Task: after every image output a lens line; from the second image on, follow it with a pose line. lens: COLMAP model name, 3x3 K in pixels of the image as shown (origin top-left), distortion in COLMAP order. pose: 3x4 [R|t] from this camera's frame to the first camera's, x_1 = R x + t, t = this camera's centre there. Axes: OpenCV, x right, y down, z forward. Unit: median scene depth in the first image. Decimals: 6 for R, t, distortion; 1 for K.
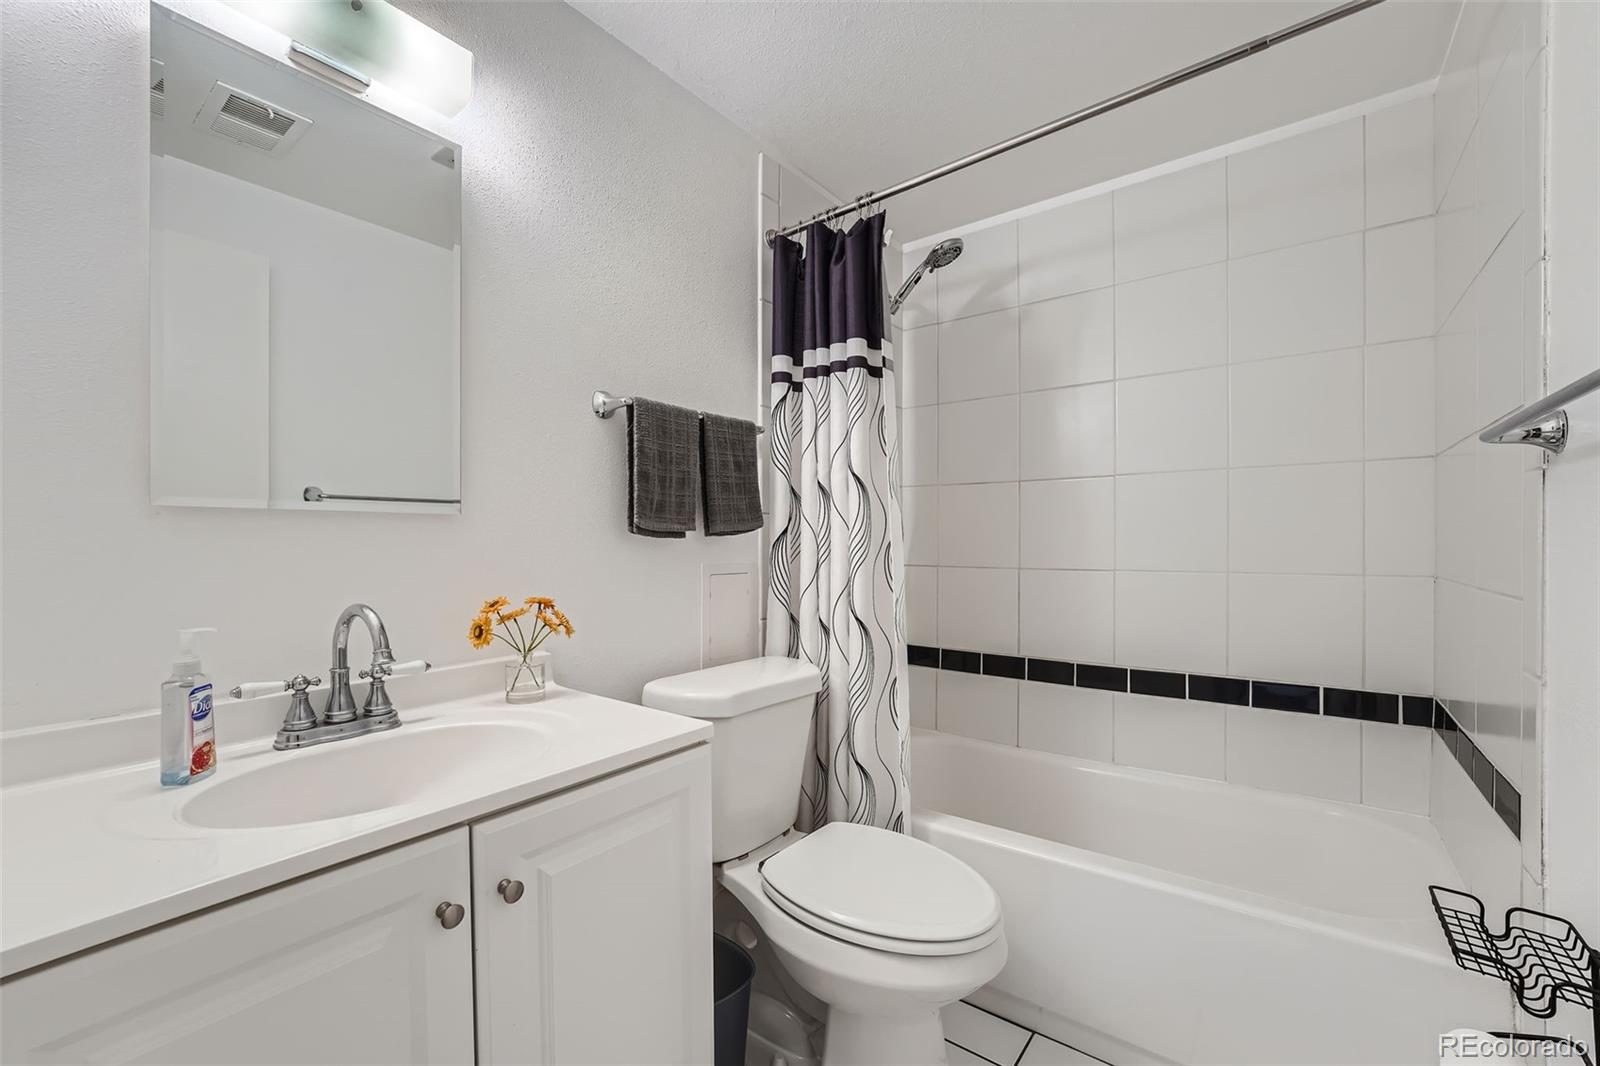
lens RADIAL K [[657.3, 0, 793.1], [0, 657.3, 543.2], [0, 0, 1]] dist [-0.025830, 0.005585]
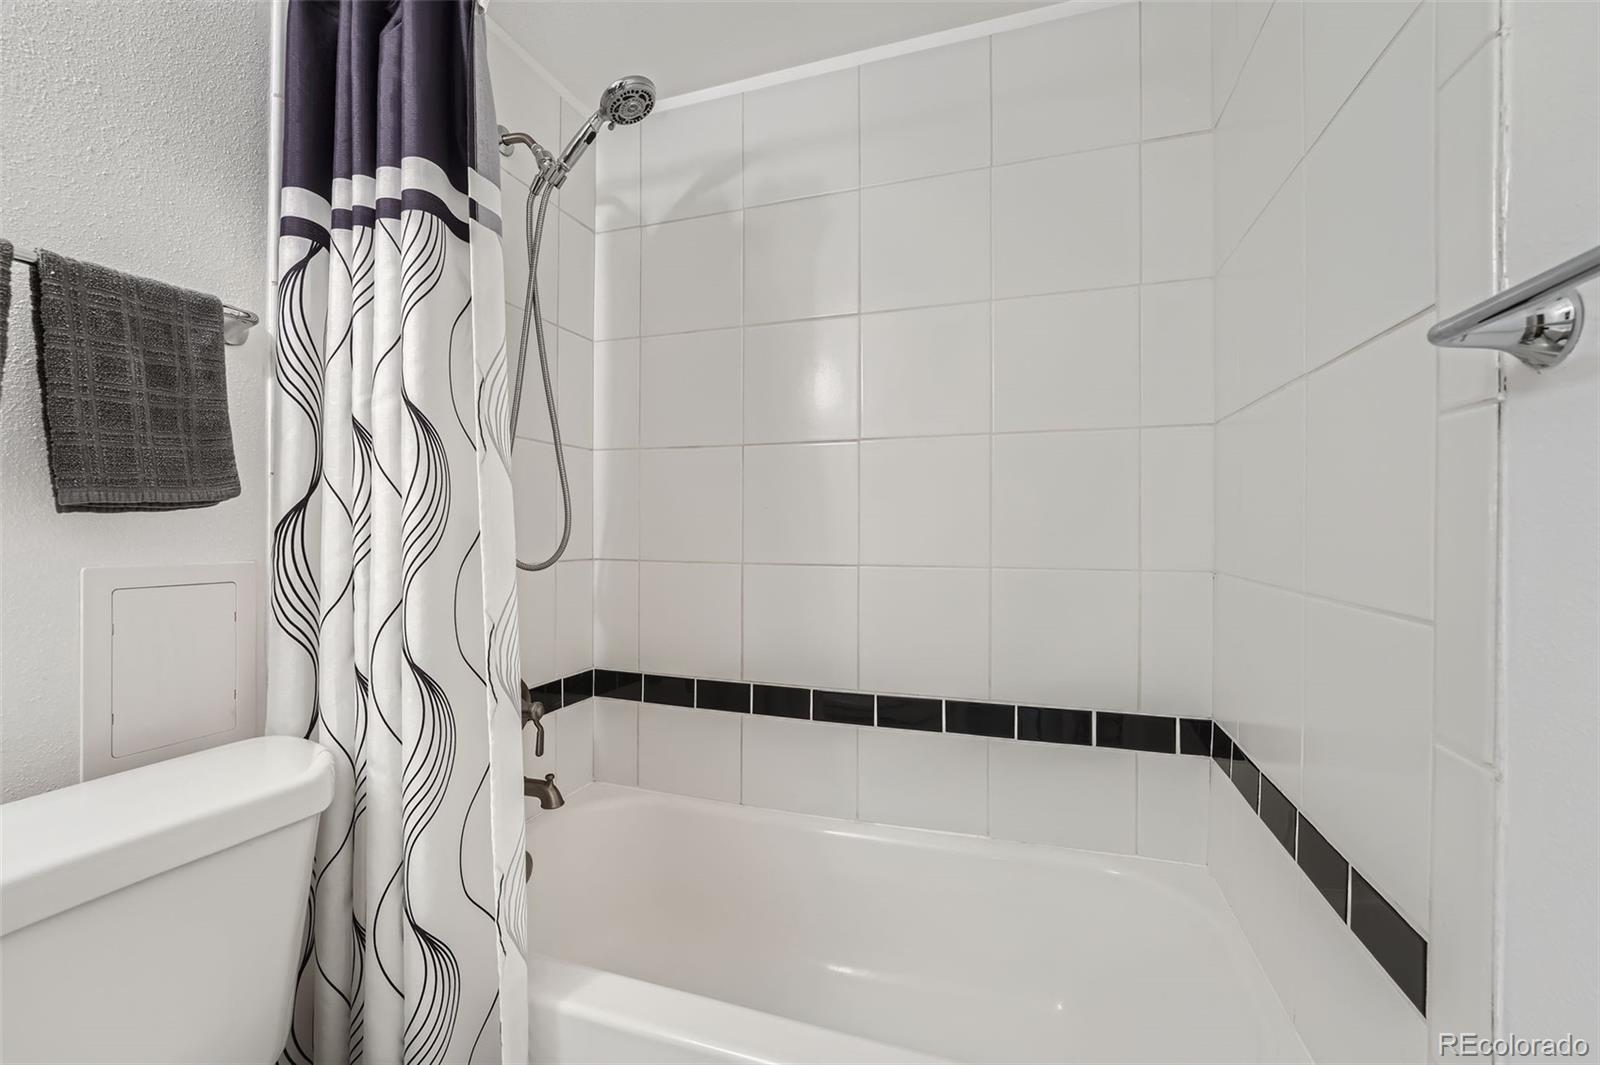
lens RADIAL K [[657.3, 0, 805.2], [0, 657.3, 524.0], [0, 0, 1]] dist [-0.025830, 0.005585]
pose [[0.943915, 0.005676, 0.330139, 0.220931], [-0.003259, 0.999964, -0.007873, -0.000178], [-0.330171, 0.006355, 0.943900, 0.367206]]
